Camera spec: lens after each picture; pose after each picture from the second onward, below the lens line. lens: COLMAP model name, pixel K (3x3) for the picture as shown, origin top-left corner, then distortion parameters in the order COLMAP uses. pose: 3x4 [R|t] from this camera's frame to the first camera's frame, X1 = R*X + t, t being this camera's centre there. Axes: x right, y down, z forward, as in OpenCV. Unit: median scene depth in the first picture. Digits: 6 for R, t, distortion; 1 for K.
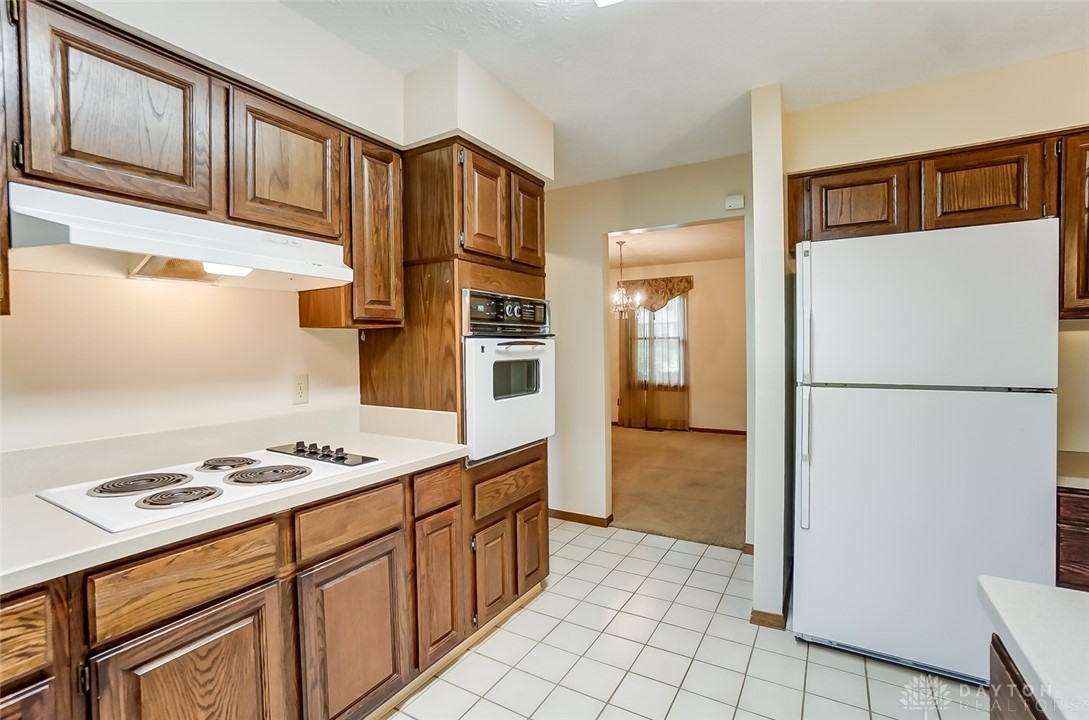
lens RADIAL K [[507.9, 0, 542.8], [0, 507.9, 352.3], [0, 0, 1]] dist [-0.003160, -0.000317]
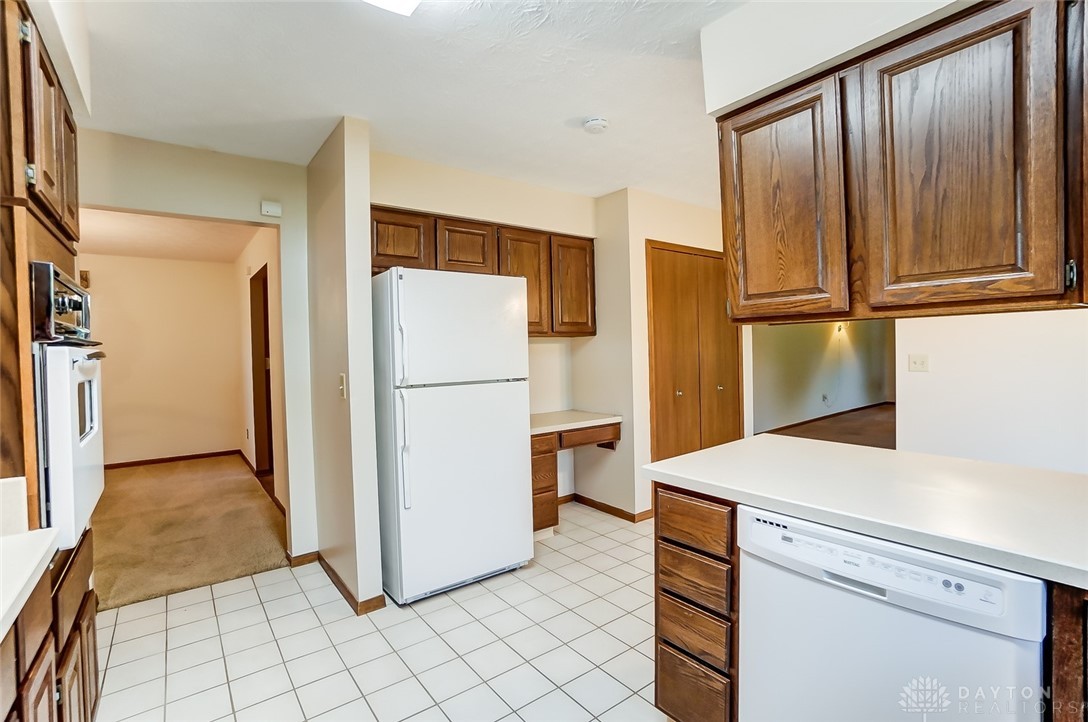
lens RADIAL K [[498.7, 0, 543.9], [0, 498.7, 356.4], [0, 0, 1]] dist [-0.048877, 0.000469]
pose [[0.381950, -0.011554, 0.924111, -0.390324], [0.031180, 0.999514, -0.000391, 0.001724], [-0.923657, 0.028963, 0.382125, 0.236789]]
